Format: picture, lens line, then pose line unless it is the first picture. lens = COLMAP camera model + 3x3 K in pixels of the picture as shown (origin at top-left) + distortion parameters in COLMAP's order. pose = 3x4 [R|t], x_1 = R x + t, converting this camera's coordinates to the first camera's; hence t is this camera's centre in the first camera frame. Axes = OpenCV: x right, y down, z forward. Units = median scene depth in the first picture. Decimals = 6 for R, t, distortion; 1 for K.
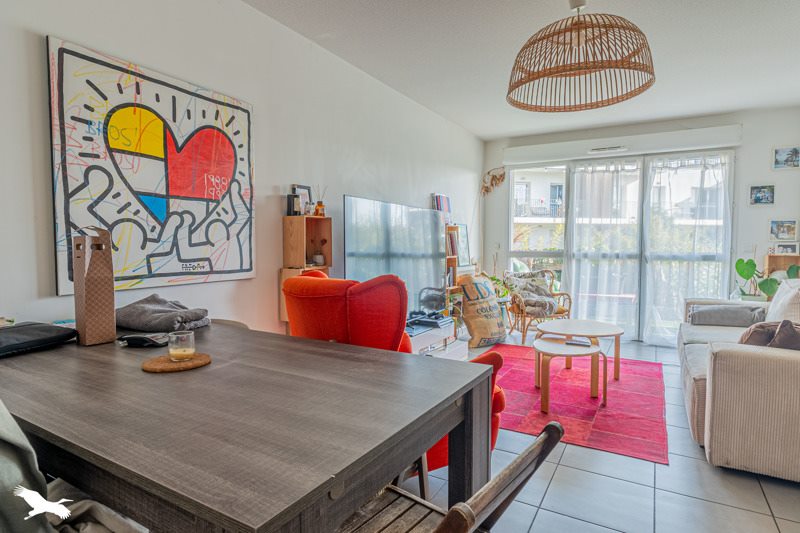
lens RADIAL K [[443.9, 0, 403.4], [0, 443.9, 266.9], [0, 0, 1]] dist [0.004379, 0.001341]
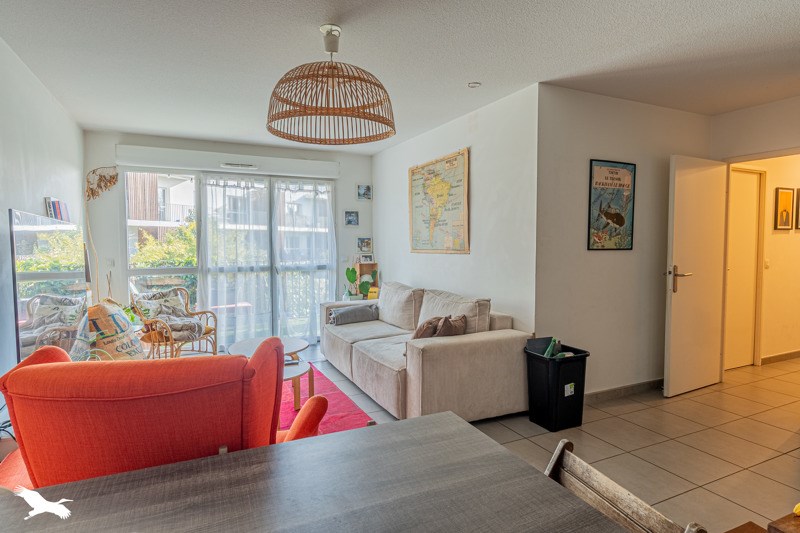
lens RADIAL K [[443.9, 0, 402.5], [0, 443.9, 264.7], [0, 0, 1]] dist [0.004379, 0.001341]
pose [[0.563883, -0.047088, 0.824511, -0.183860], [0.052400, 0.998401, 0.021183, -0.039047], [-0.824190, 0.031260, 0.565449, 0.120558]]
